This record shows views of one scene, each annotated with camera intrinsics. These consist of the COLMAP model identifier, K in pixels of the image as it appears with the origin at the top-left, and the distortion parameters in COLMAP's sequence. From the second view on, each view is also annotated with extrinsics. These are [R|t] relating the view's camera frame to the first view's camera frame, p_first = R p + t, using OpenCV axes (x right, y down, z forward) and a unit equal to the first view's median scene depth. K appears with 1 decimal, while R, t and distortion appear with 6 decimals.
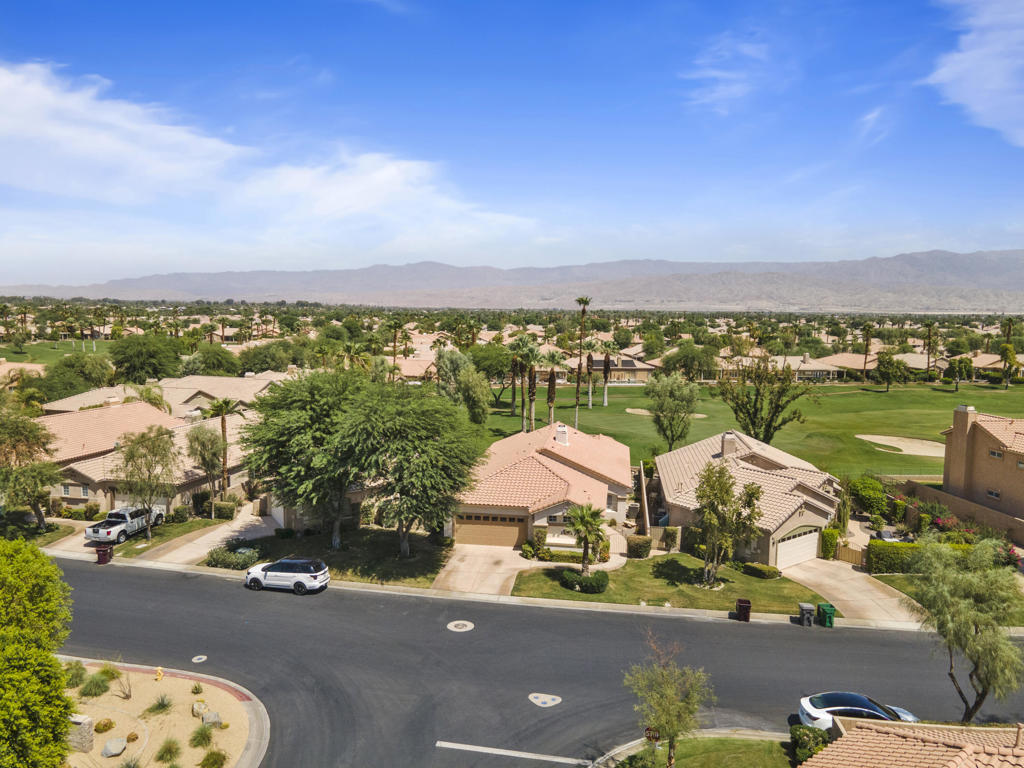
lens RADIAL K [[745.4, 0, 507.6], [0, 745.4, 383.3], [0, 0, 1]] dist [0.013425, 0.055564]
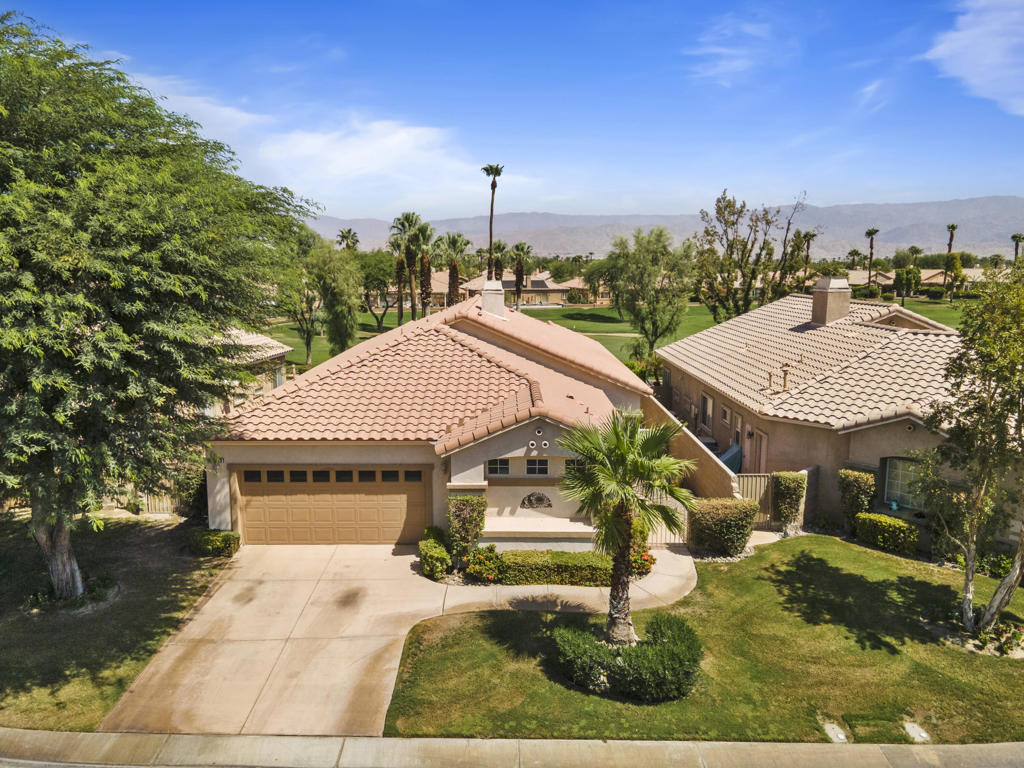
lens RADIAL K [[745.4, 0, 507.6], [0, 745.4, 383.3], [0, 0, 1]] dist [0.013425, 0.055564]
pose [[0.989056, -0.033845, 0.143609, 0.012595], [0.025120, 0.997752, 0.062135, 0.115058], [-0.145389, -0.057847, 0.987682, 0.623621]]
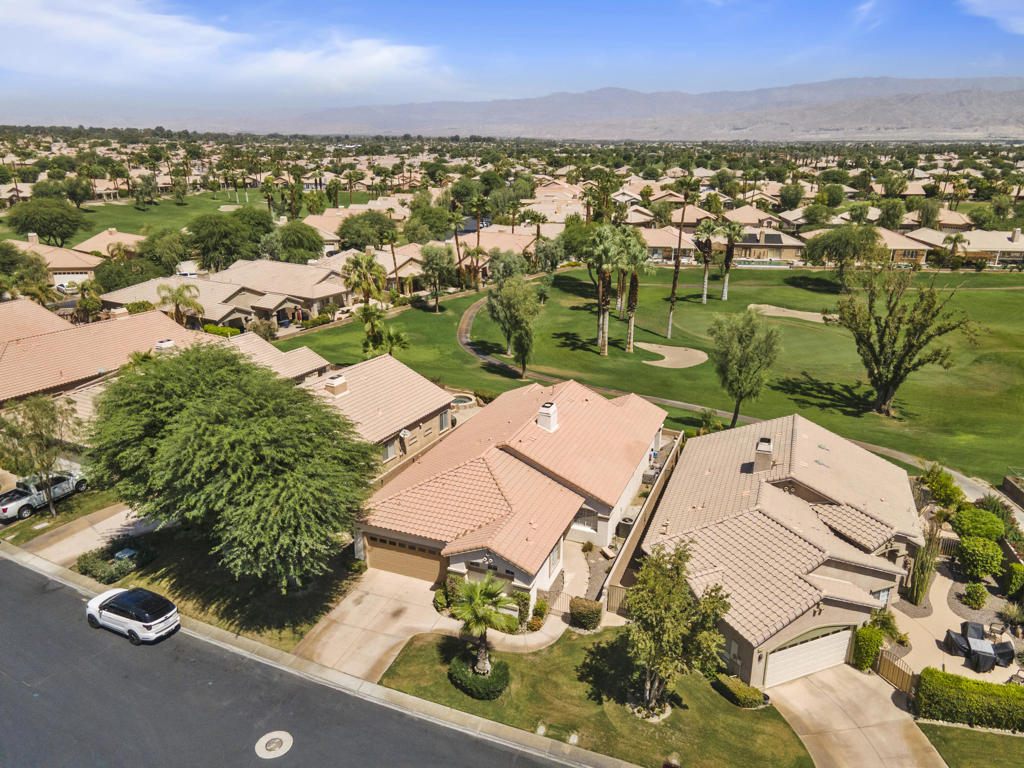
lens RADIAL K [[745.4, 0, 507.6], [0, 745.4, 383.3], [0, 0, 1]] dist [0.013425, 0.055564]
pose [[0.972803, 0.067054, -0.221715, 0.244892], [-0.018335, 0.976470, 0.214871, -0.156150], [0.230907, -0.204962, 0.951143, 0.322738]]
